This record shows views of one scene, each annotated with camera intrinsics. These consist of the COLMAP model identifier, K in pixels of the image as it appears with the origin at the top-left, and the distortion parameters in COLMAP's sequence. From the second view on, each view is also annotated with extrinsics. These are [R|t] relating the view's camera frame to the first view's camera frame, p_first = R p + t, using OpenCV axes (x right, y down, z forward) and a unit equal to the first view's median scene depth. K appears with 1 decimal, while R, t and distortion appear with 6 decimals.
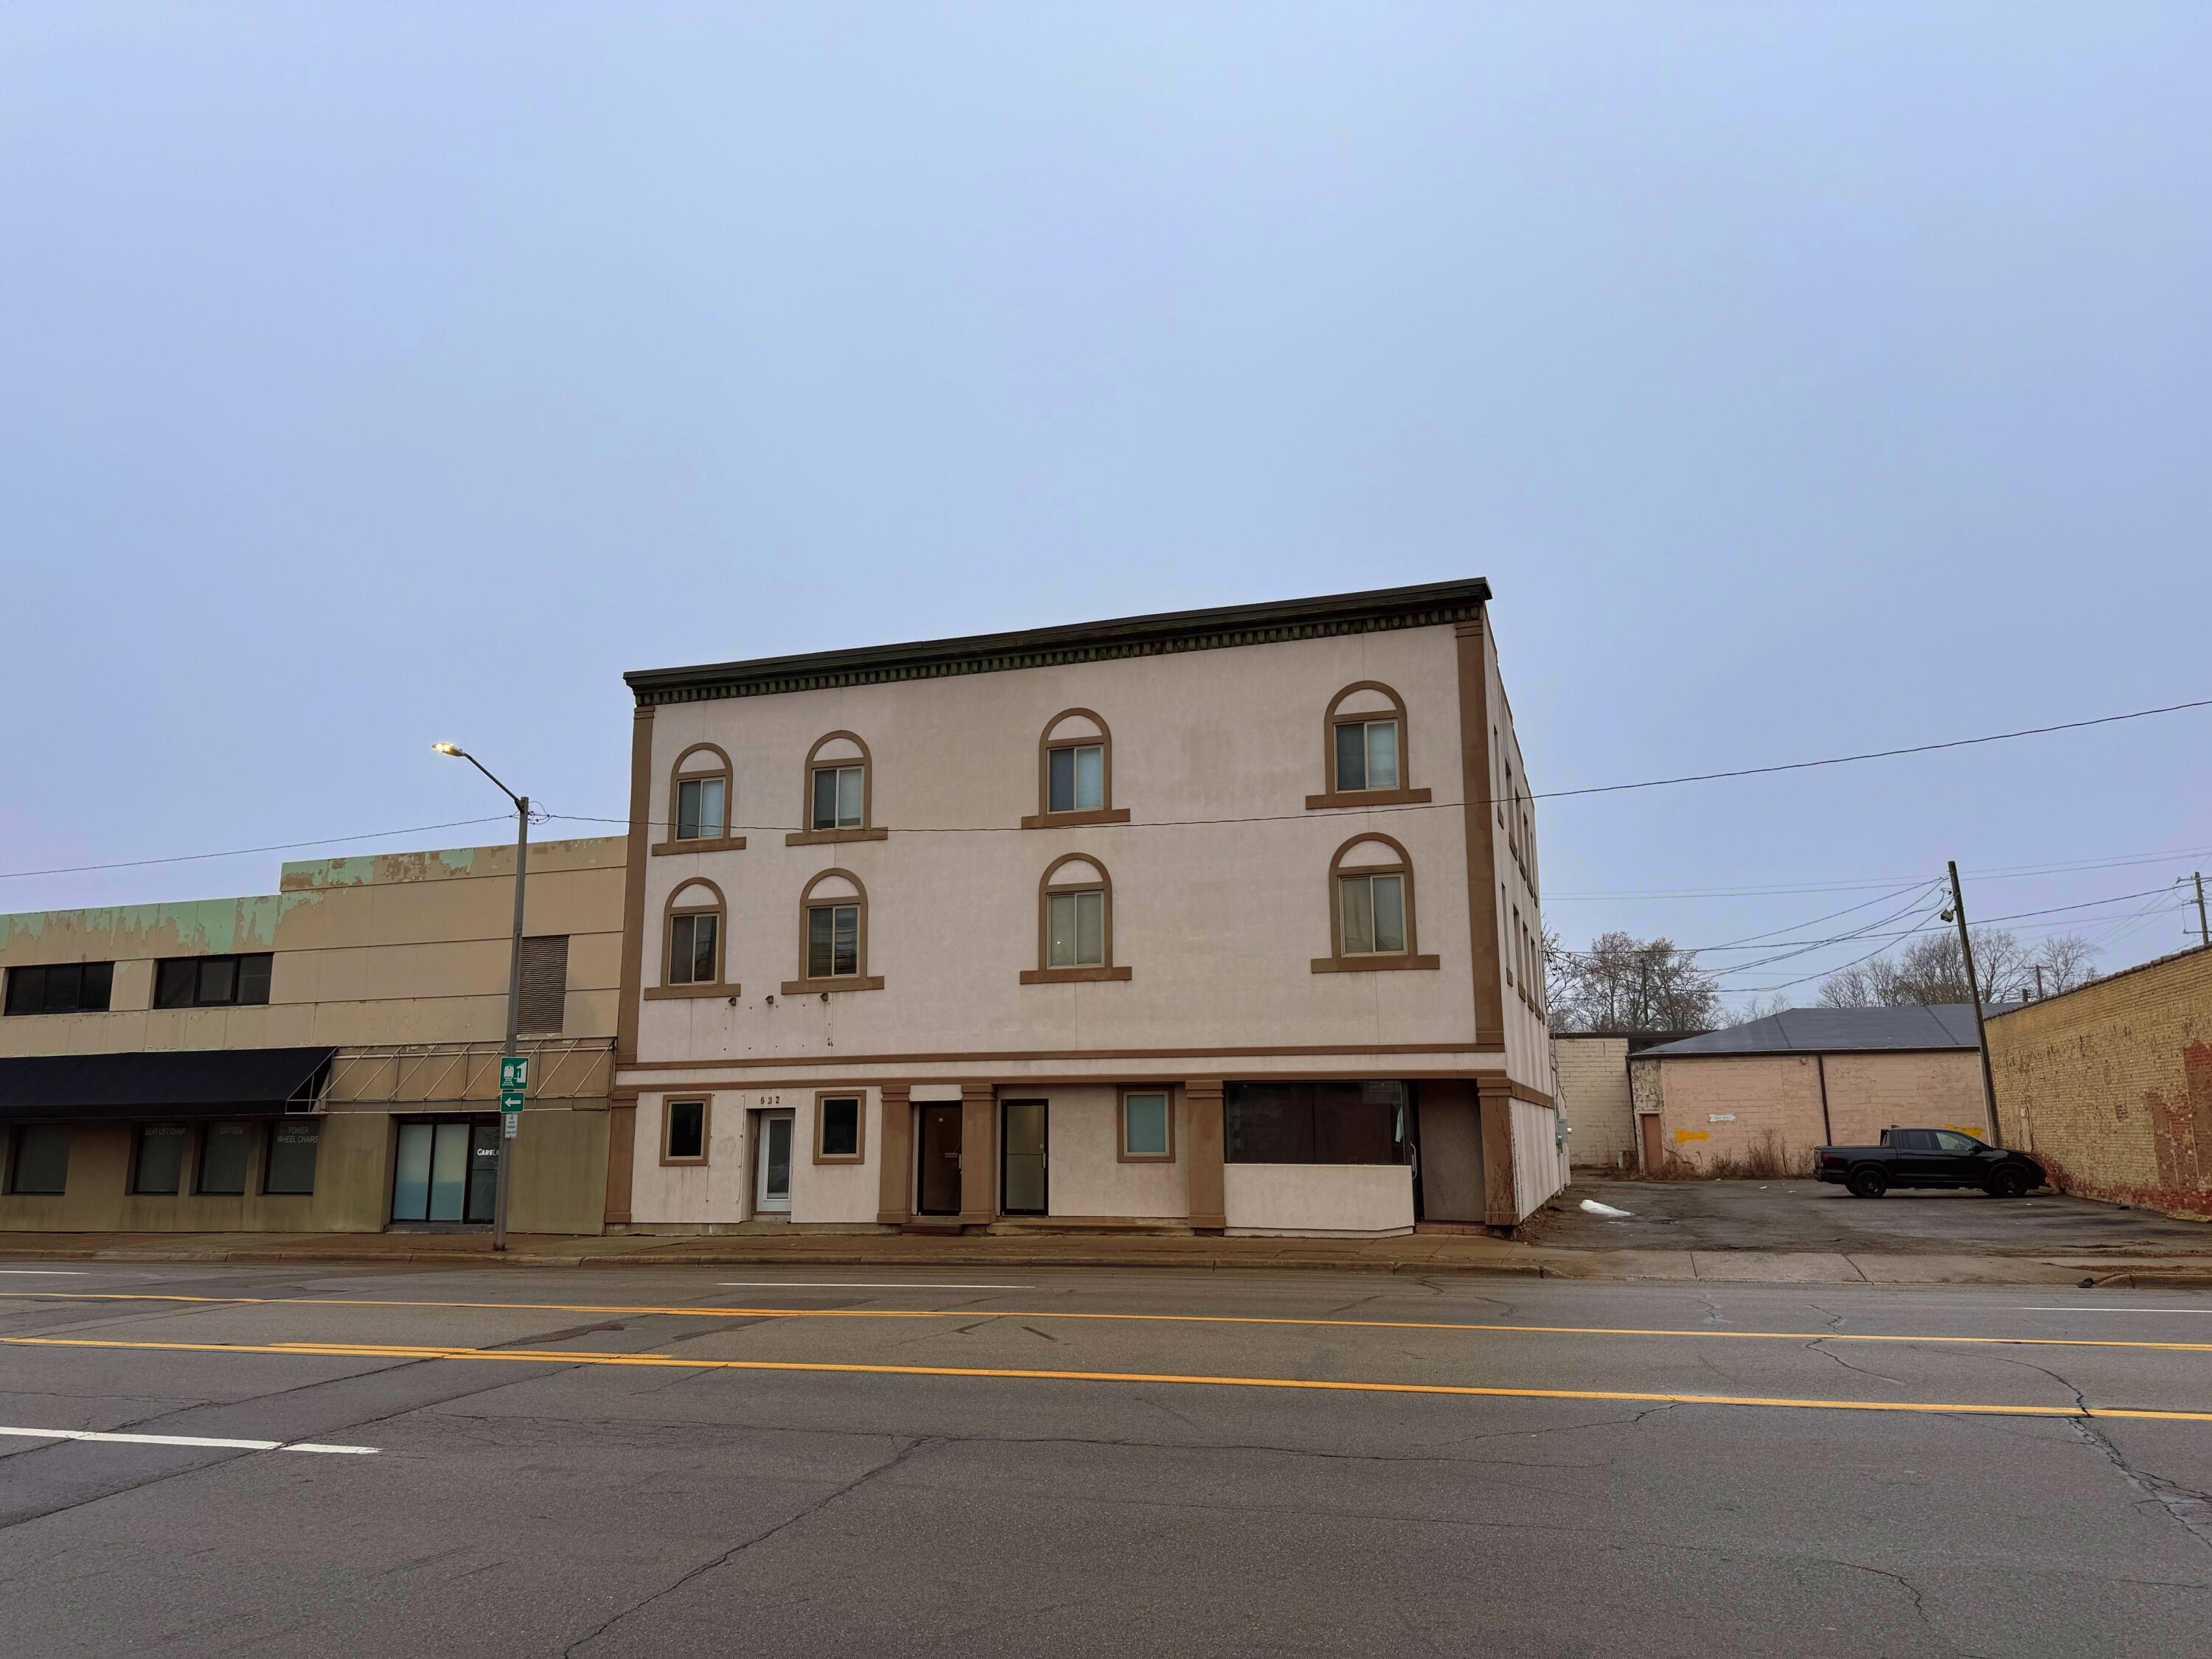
lens RADIAL K [[1546.3, 0, 1106.0], [0, 1546.3, 829.5], [0, 0, 1]] dist [0.148997, -0.205493]
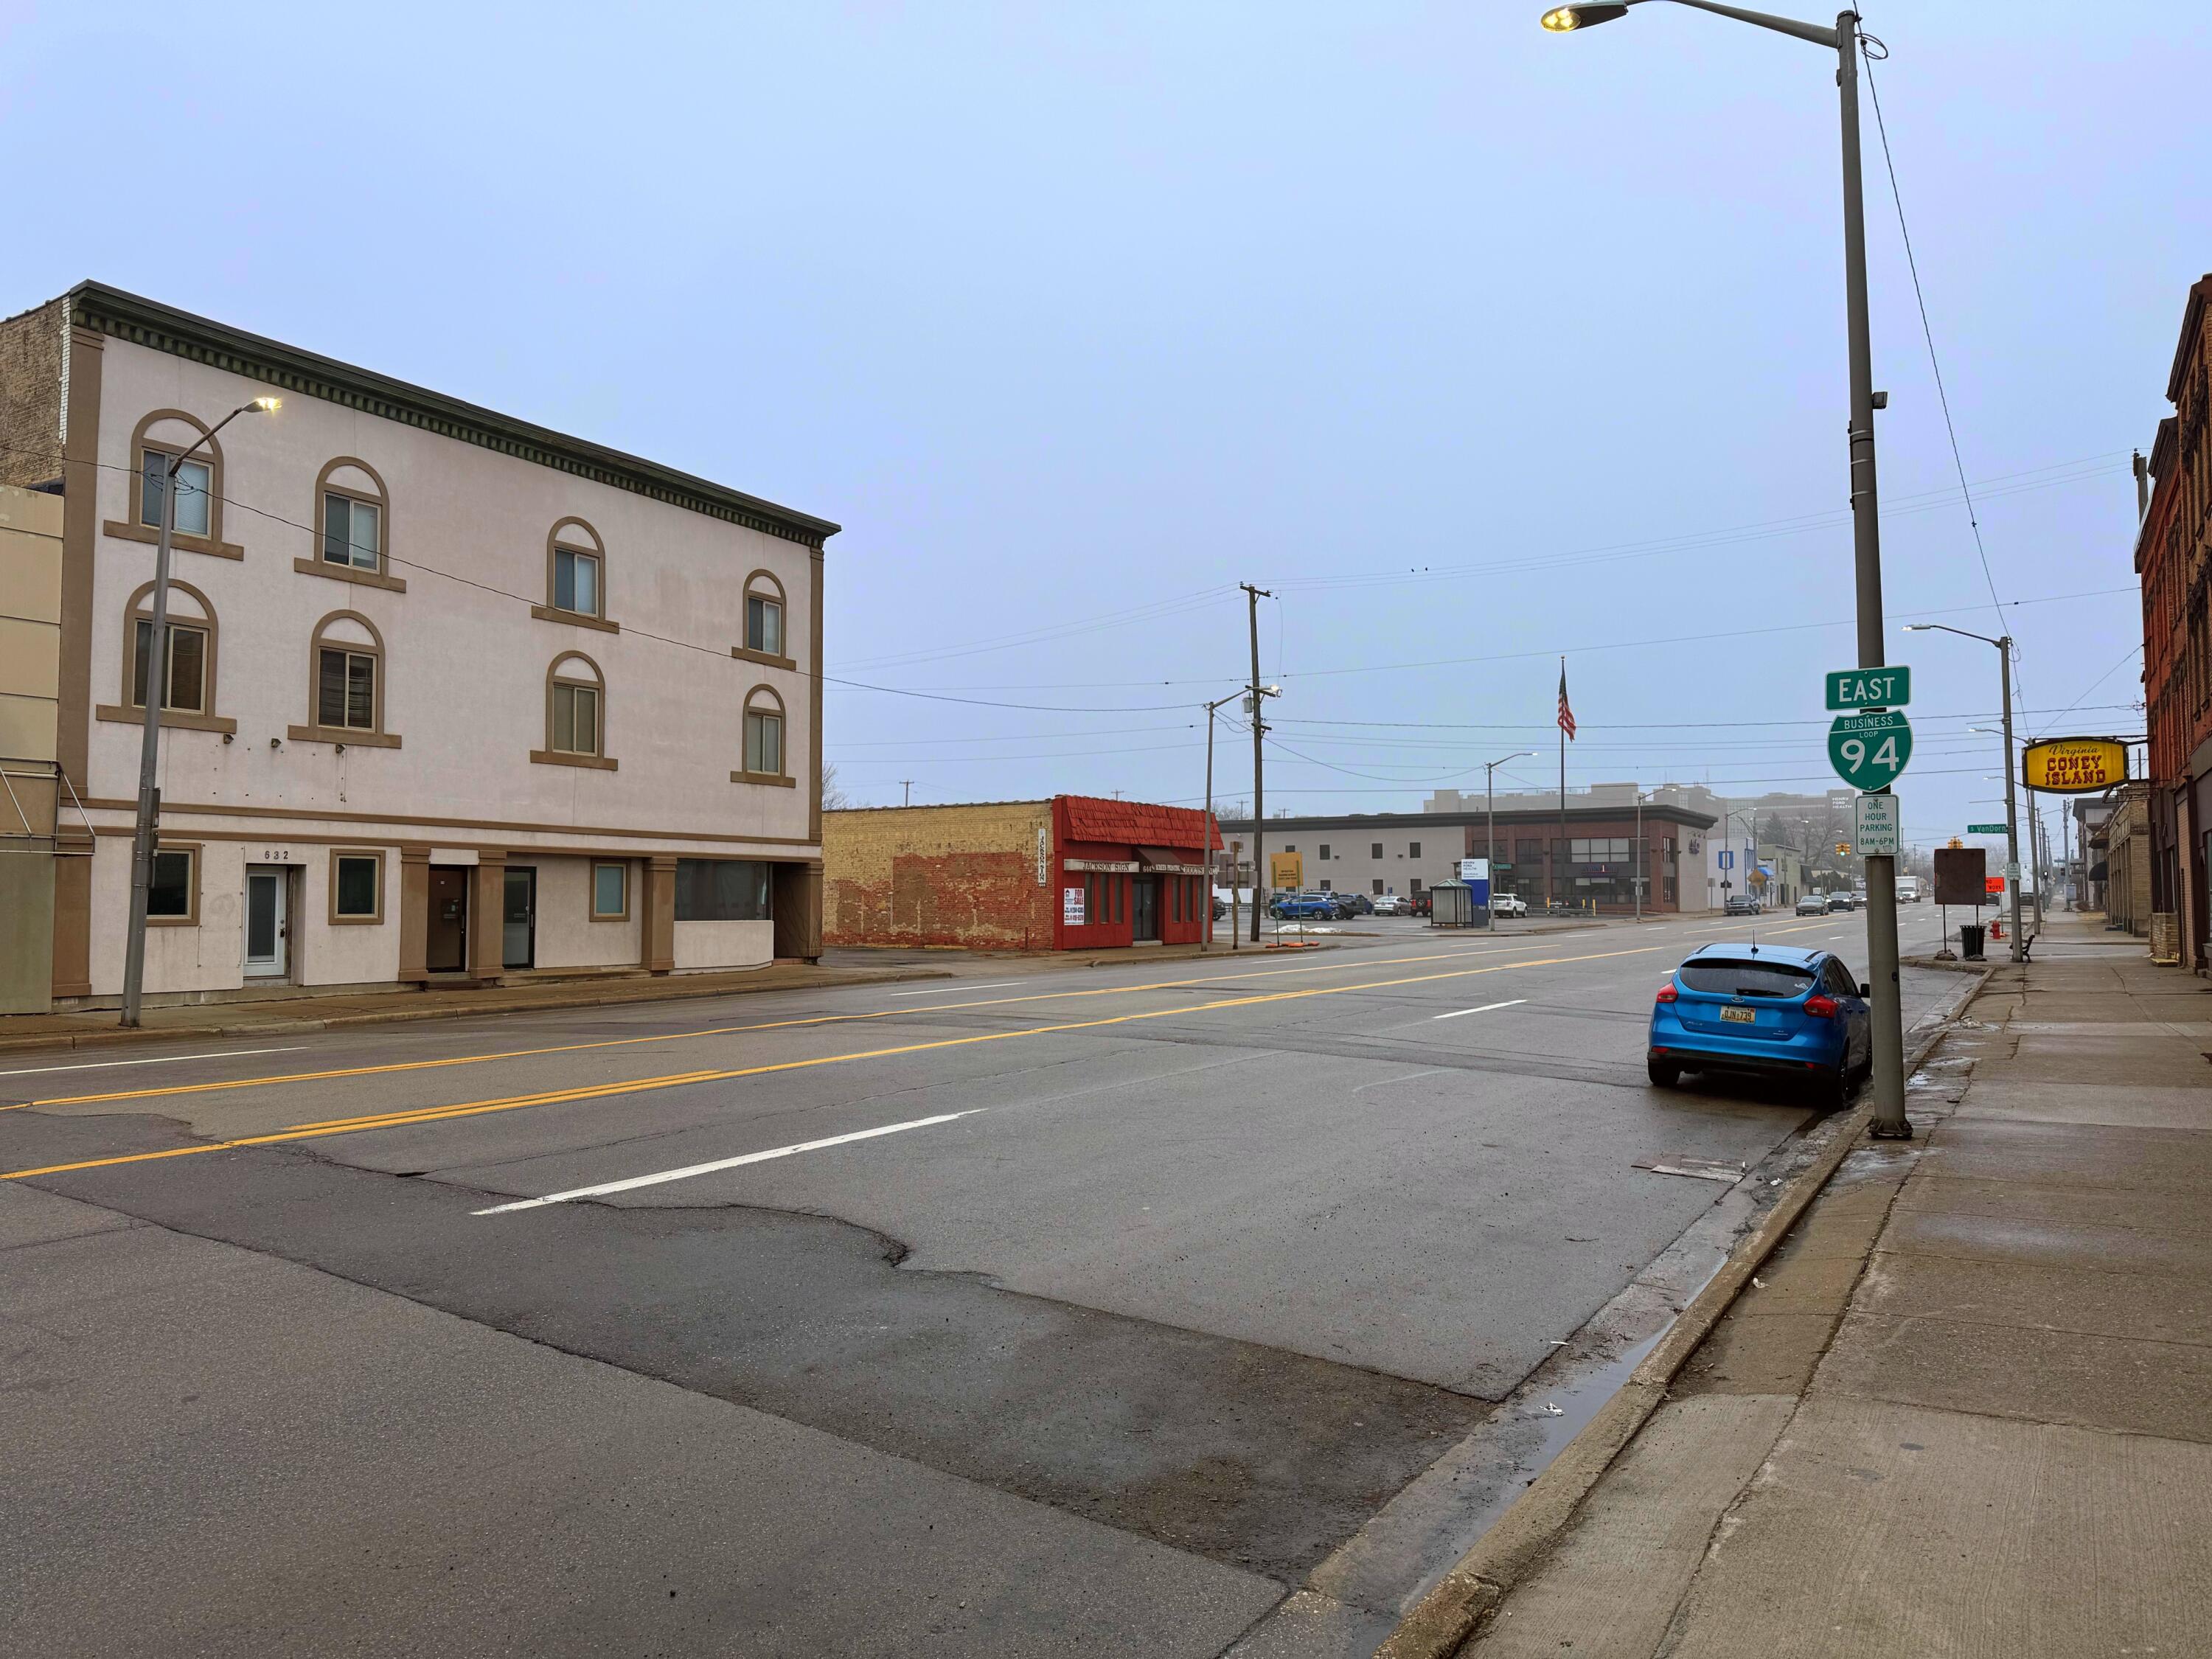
lens RADIAL K [[1546.3, 0, 1106.0], [0, 1546.3, 829.5], [0, 0, 1]] dist [0.148997, -0.205493]
pose [[0.217774, 0.055856, 0.974400, -1.032353], [-0.189145, 0.981849, -0.014010, 0.084858], [-0.957496, -0.181252, 0.224386, 0.357426]]
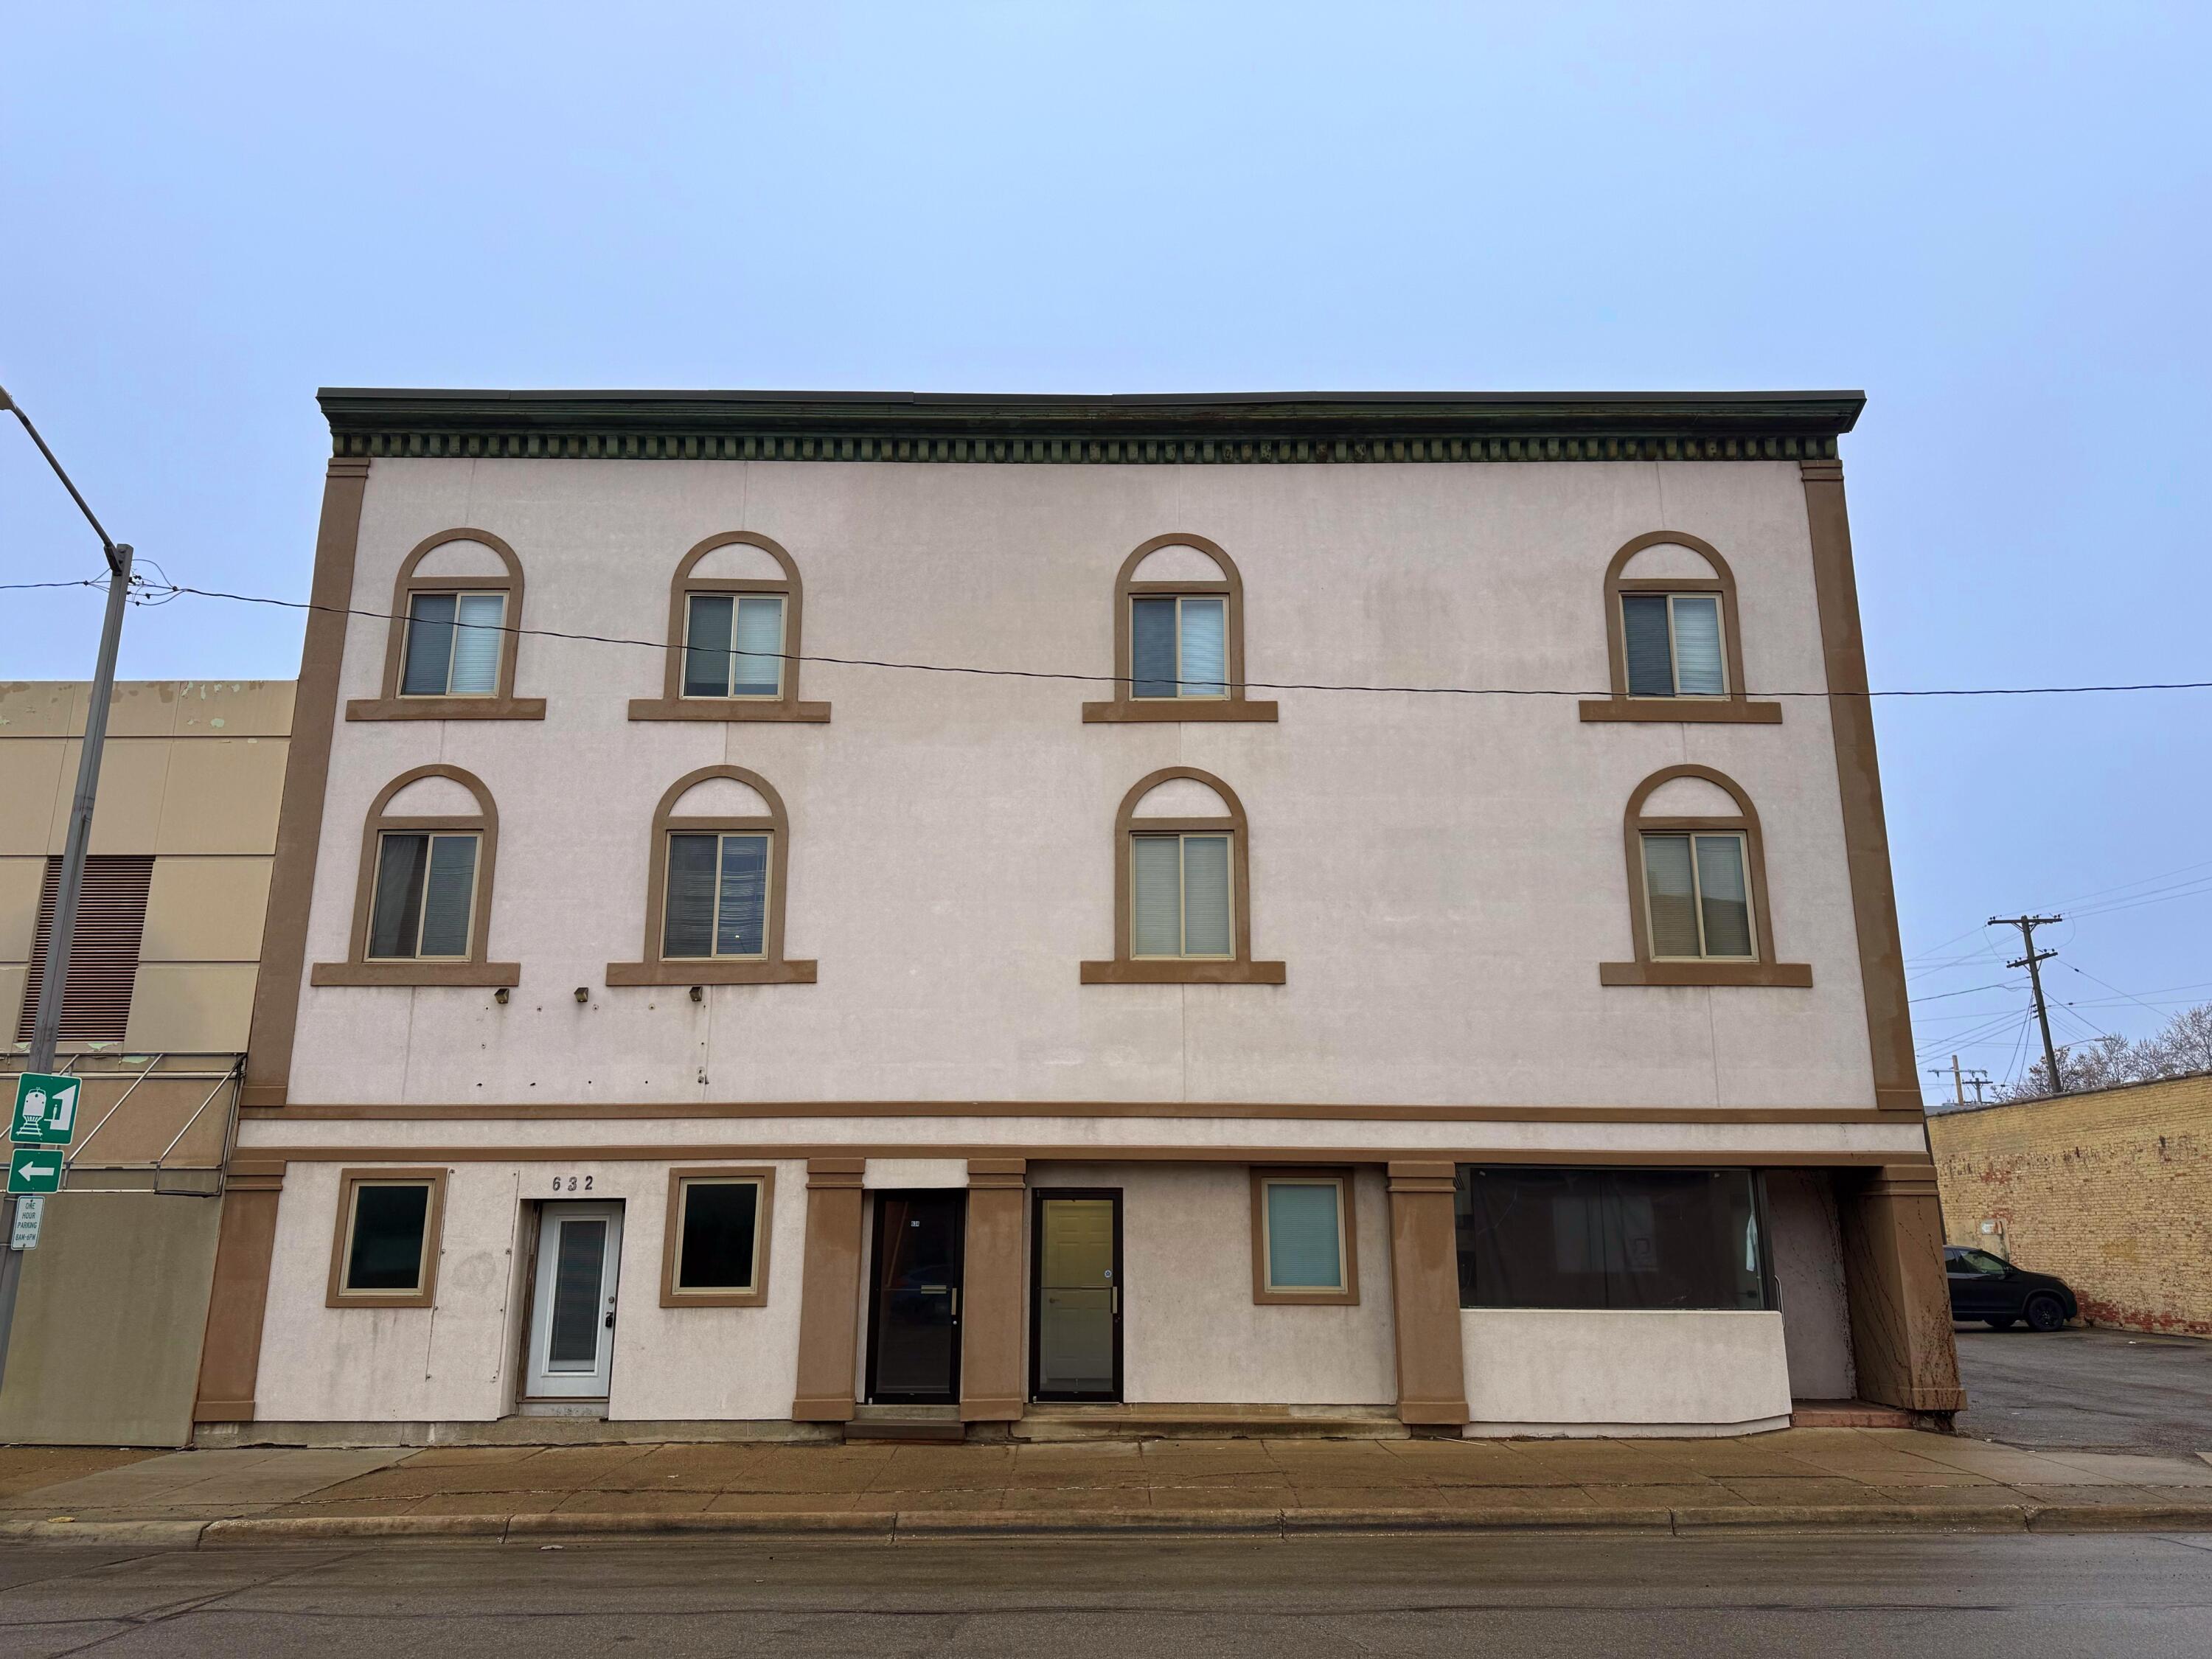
lens RADIAL K [[1500.8, 0, 1113.6], [0, 1500.8, 841.7], [0, 0, 1]] dist [0.137622, -0.248037]
pose [[0.949415, 0.085377, 0.302194, -0.214890], [-0.067215, 0.995279, -0.070017, 0.085096], [-0.306746, 0.046163, 0.950671, 0.464472]]
